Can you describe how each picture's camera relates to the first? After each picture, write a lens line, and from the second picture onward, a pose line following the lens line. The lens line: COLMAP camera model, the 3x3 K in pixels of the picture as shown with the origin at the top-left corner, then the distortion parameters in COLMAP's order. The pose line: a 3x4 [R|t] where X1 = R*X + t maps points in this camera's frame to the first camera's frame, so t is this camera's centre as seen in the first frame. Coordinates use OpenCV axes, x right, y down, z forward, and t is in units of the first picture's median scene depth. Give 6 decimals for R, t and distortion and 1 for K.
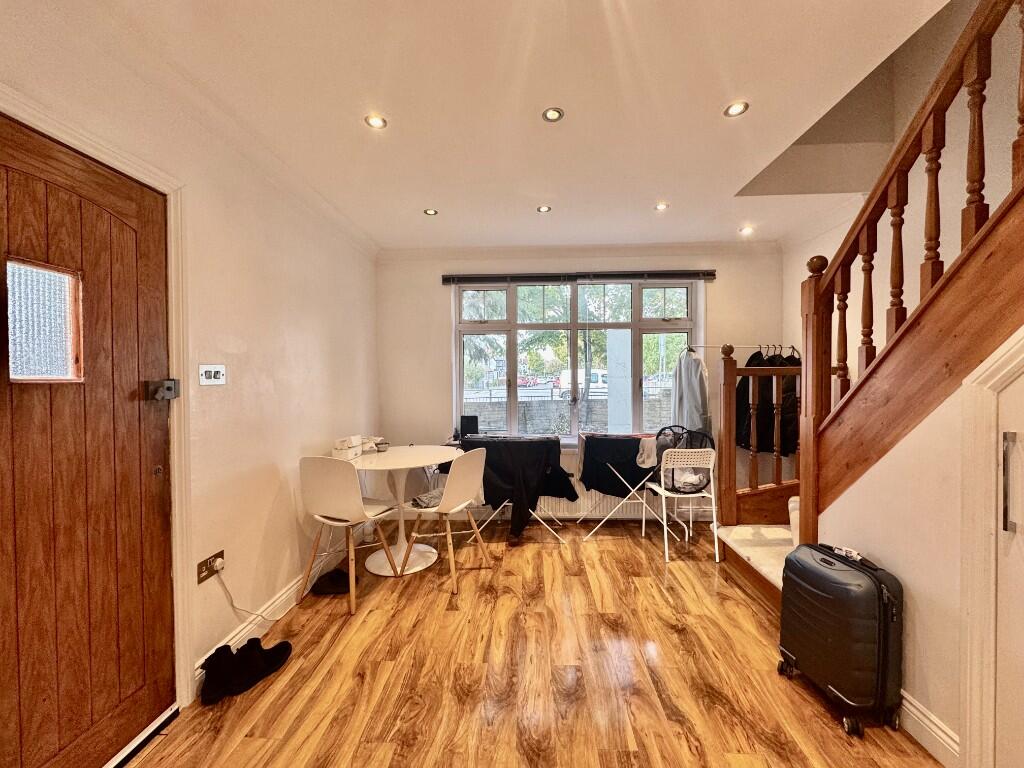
lens RADIAL K [[408.1, 0, 509.9], [0, 408.1, 382.2], [0, 0, 1]] dist [-0.000610, 0.000240]
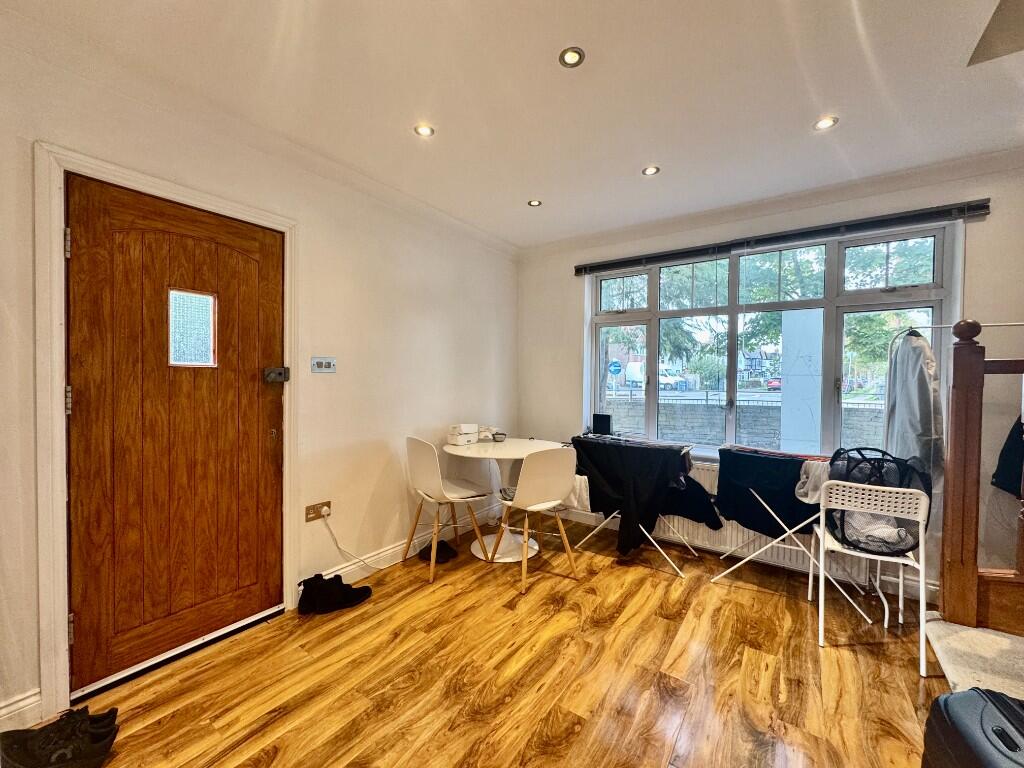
lens RADIAL K [[408.1, 0, 509.9], [0, 408.1, 382.2], [0, 0, 1]] dist [-0.000610, 0.000240]
pose [[0.841744, 0.024038, -0.539341, 0.362656], [-0.022789, 0.999700, 0.008988, 0.009202], [0.539395, 0.004725, 0.842040, 0.171611]]
